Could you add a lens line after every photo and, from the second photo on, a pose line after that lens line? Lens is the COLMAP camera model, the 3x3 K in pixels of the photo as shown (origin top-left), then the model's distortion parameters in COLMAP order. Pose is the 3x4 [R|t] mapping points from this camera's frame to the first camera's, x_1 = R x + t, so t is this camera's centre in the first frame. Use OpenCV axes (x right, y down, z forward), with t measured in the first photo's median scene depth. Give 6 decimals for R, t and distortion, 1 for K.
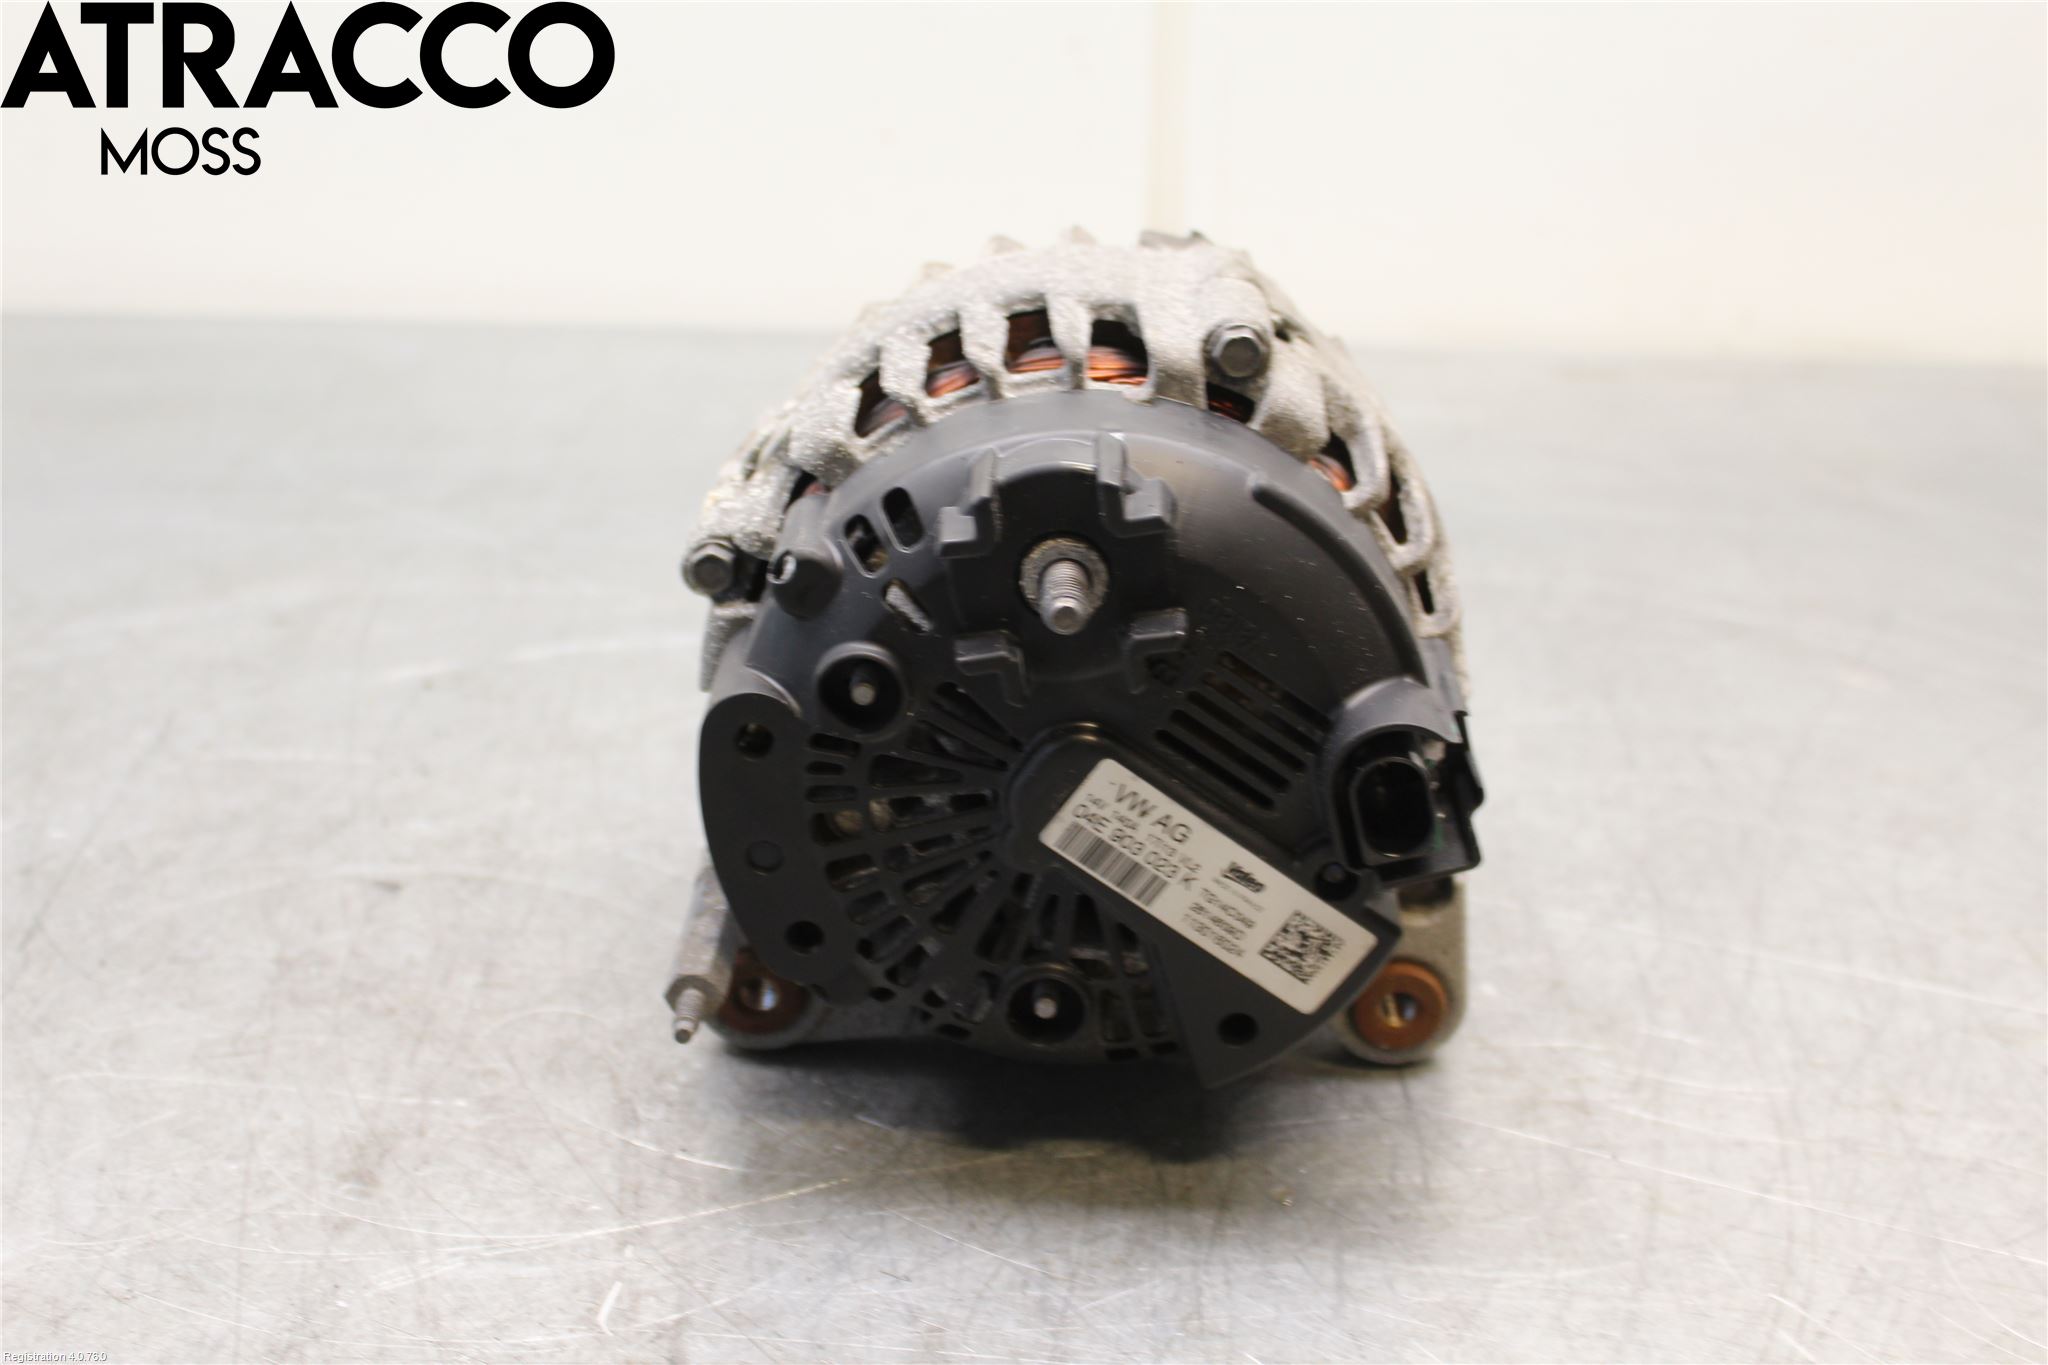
lens RADIAL K [[2434.5, 0, 1021.5], [0, 2434.5, 678.3], [0, 0, 1]] dist [-0.038003, 0.000000]
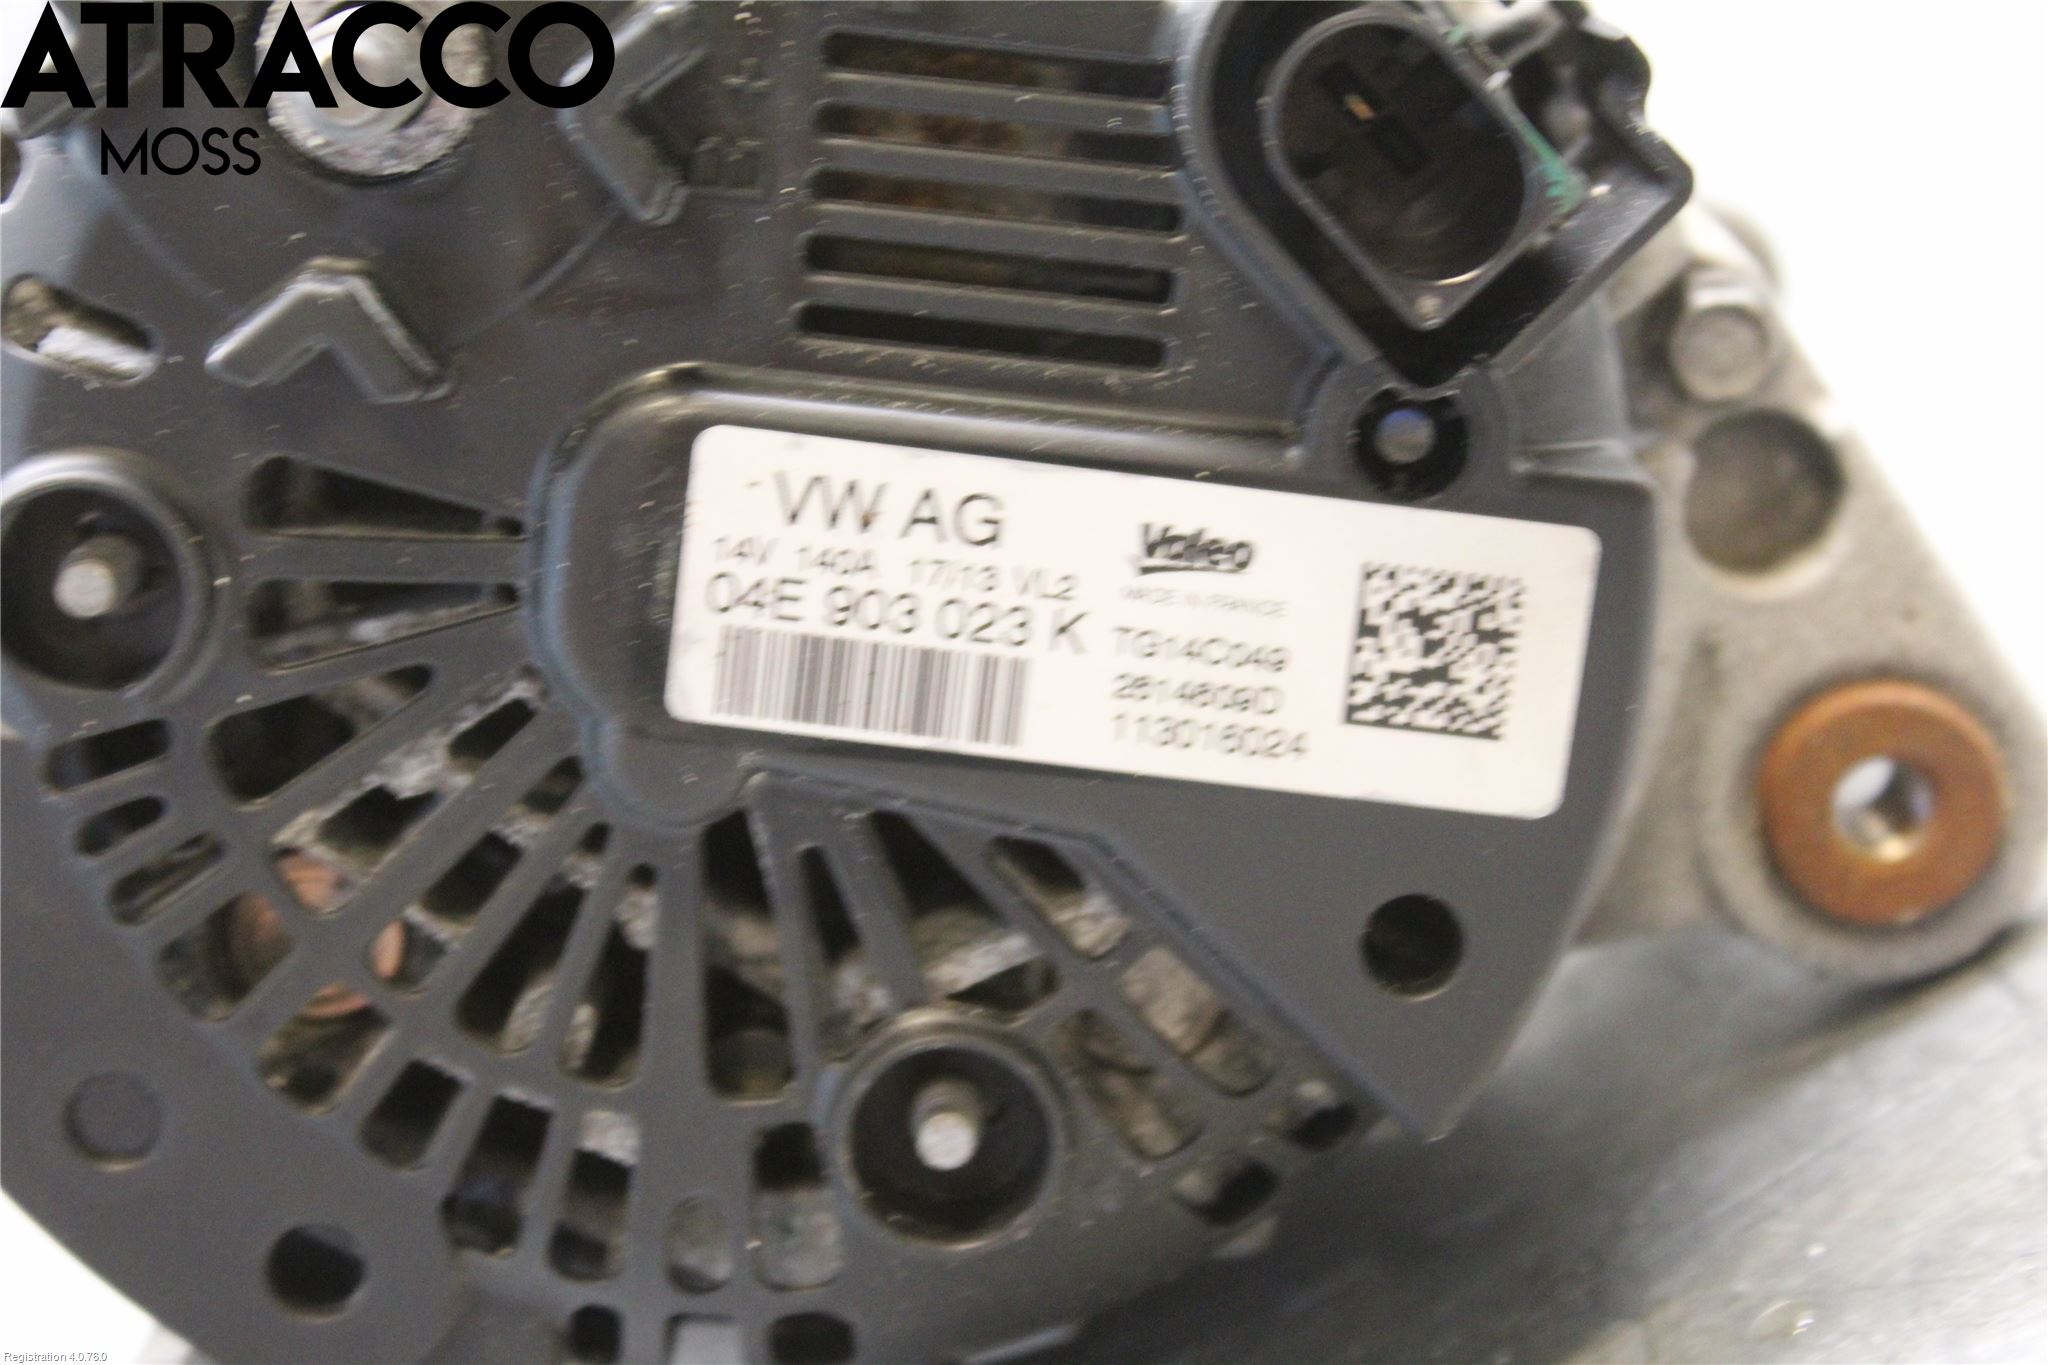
lens RADIAL K [[4461.1, 0, 1022.1], [0, 4461.1, 683.5], [0, 0, 1]] dist [0.055749, 0.000000]
pose [[0.873506, -0.481275, -0.073221, 0.108994], [0.453822, 0.859473, -0.235269, 0.251108], [0.176161, 0.172280, 0.969168, 0.320947]]
